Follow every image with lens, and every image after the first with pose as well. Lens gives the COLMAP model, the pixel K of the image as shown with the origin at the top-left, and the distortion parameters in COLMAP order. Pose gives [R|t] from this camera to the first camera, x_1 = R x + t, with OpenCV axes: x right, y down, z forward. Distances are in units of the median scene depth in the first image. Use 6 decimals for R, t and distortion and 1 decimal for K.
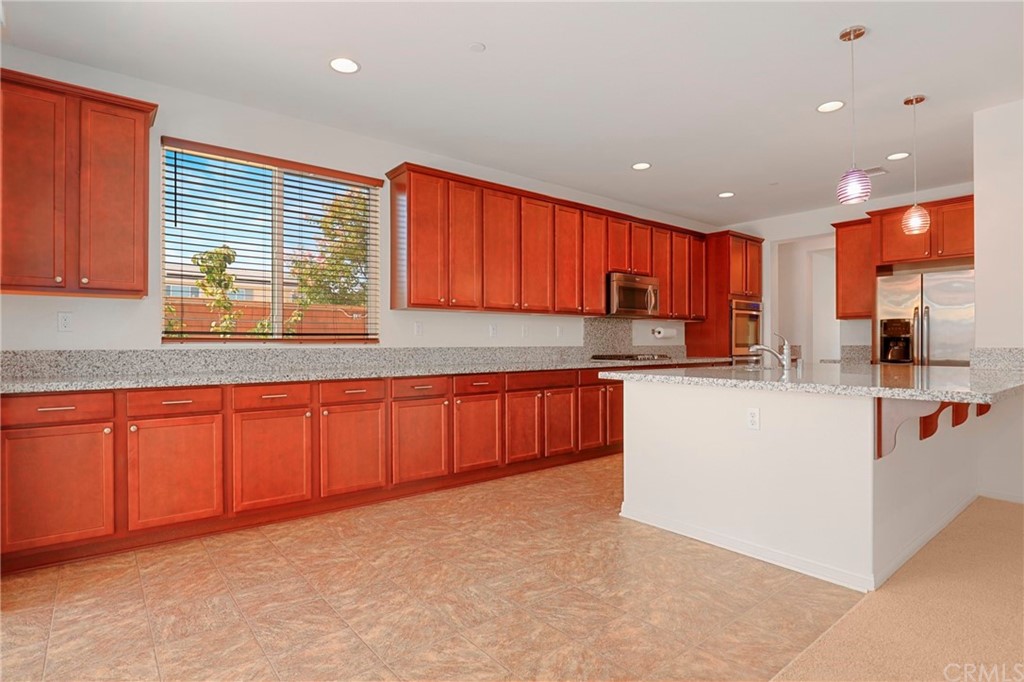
lens RADIAL K [[515.9, 0, 512.0], [0, 515.9, 341.0], [0, 0, 1]] dist [-0.001631, -0.000002]
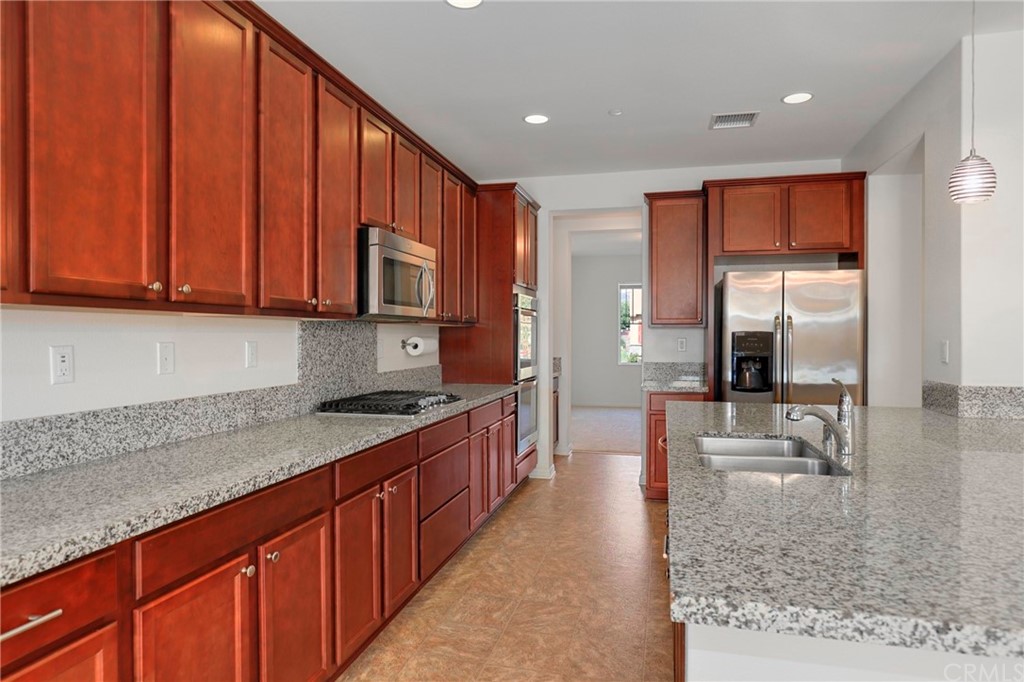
lens RADIAL K [[603.4, 0, 510.9], [0, 603.4, 335.7], [0, 0, 1]] dist [-0.002902, -0.000160]
pose [[0.797046, -0.001167, 0.603917, -0.037895], [-0.000188, 0.999998, 0.002180, -0.036800], [-0.603918, -0.001851, 0.797044, 0.512818]]
